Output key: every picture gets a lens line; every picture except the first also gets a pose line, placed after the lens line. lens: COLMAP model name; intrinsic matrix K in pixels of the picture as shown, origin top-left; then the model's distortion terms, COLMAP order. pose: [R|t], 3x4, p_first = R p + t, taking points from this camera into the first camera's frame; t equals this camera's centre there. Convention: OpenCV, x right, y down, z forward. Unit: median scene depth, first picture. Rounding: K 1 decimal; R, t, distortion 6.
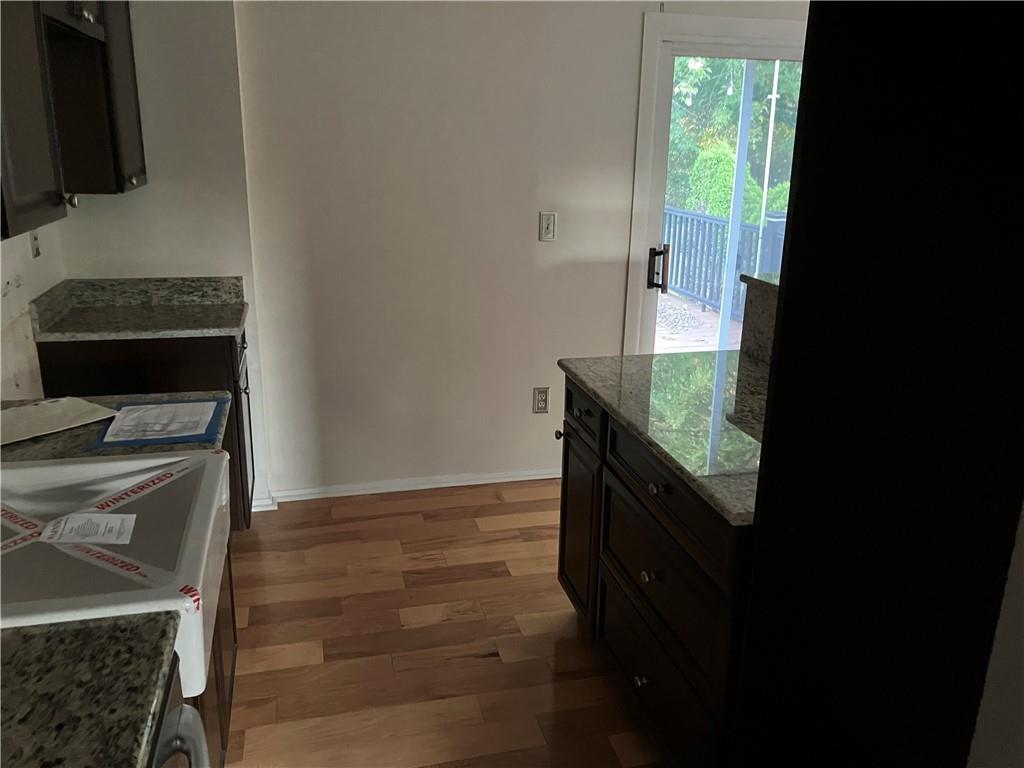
lens RADIAL K [[837.5, 0, 516.3], [0, 837.5, 382.0], [0, 0, 1]] dist [0.010887, -0.041570]
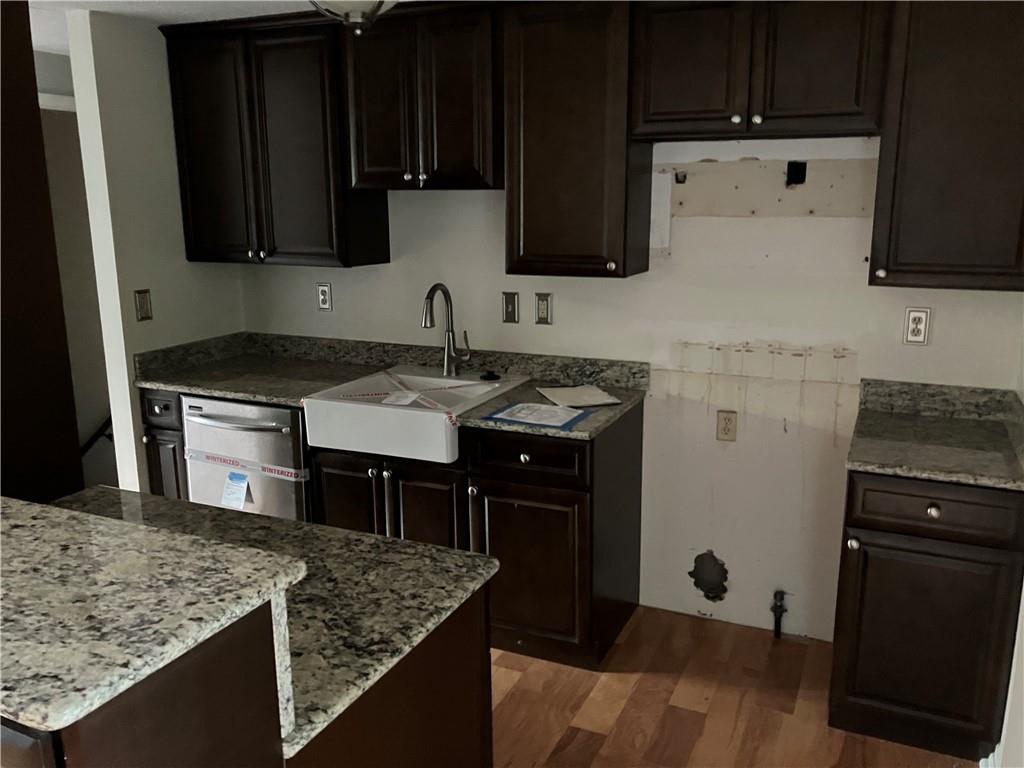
lens RADIAL K [[837.5, 0, 516.5], [0, 837.5, 394.0], [0, 0, 1]] dist [0.010887, -0.041570]
pose [[-0.621717, 0.159370, -0.766856, 0.642194], [-0.232573, 0.897357, 0.375047, -0.480363], [0.747915, 0.411524, -0.520837, 1.612170]]
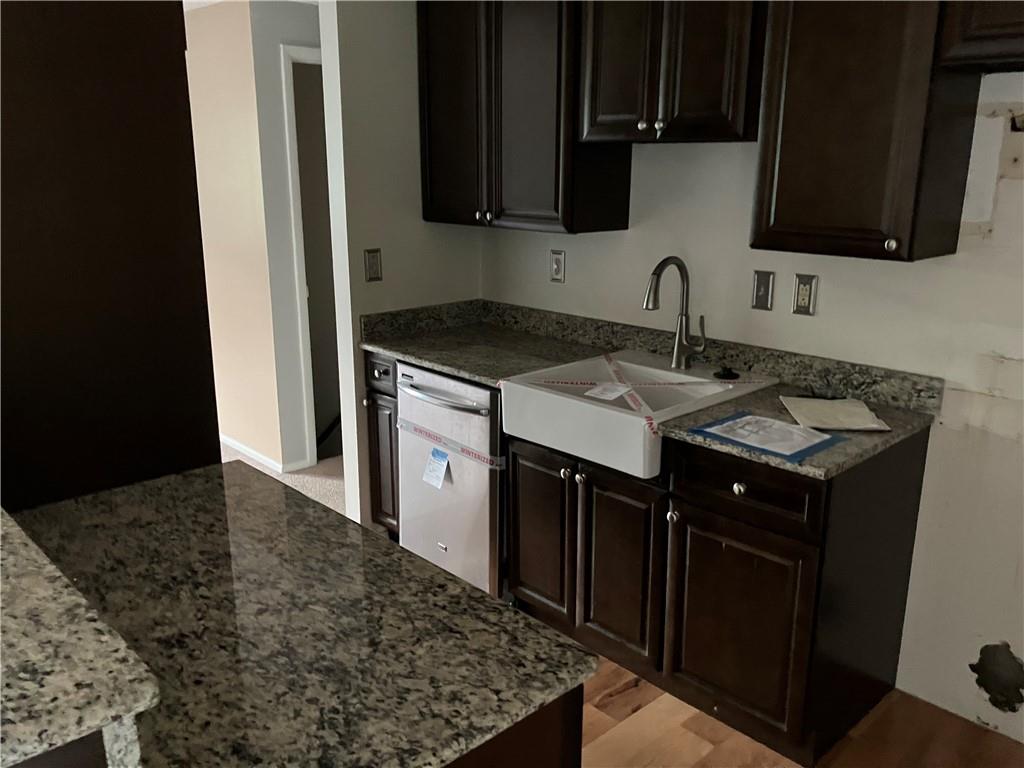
lens RADIAL K [[837.5, 0, 489.6], [0, 837.5, 399.1], [0, 0, 1]] dist [0.010887, -0.041570]
pose [[-0.879902, 0.109117, -0.462456, 0.372960], [-0.152239, 0.857225, 0.491923, -0.451010], [0.450106, 0.503248, -0.737662, 1.542920]]
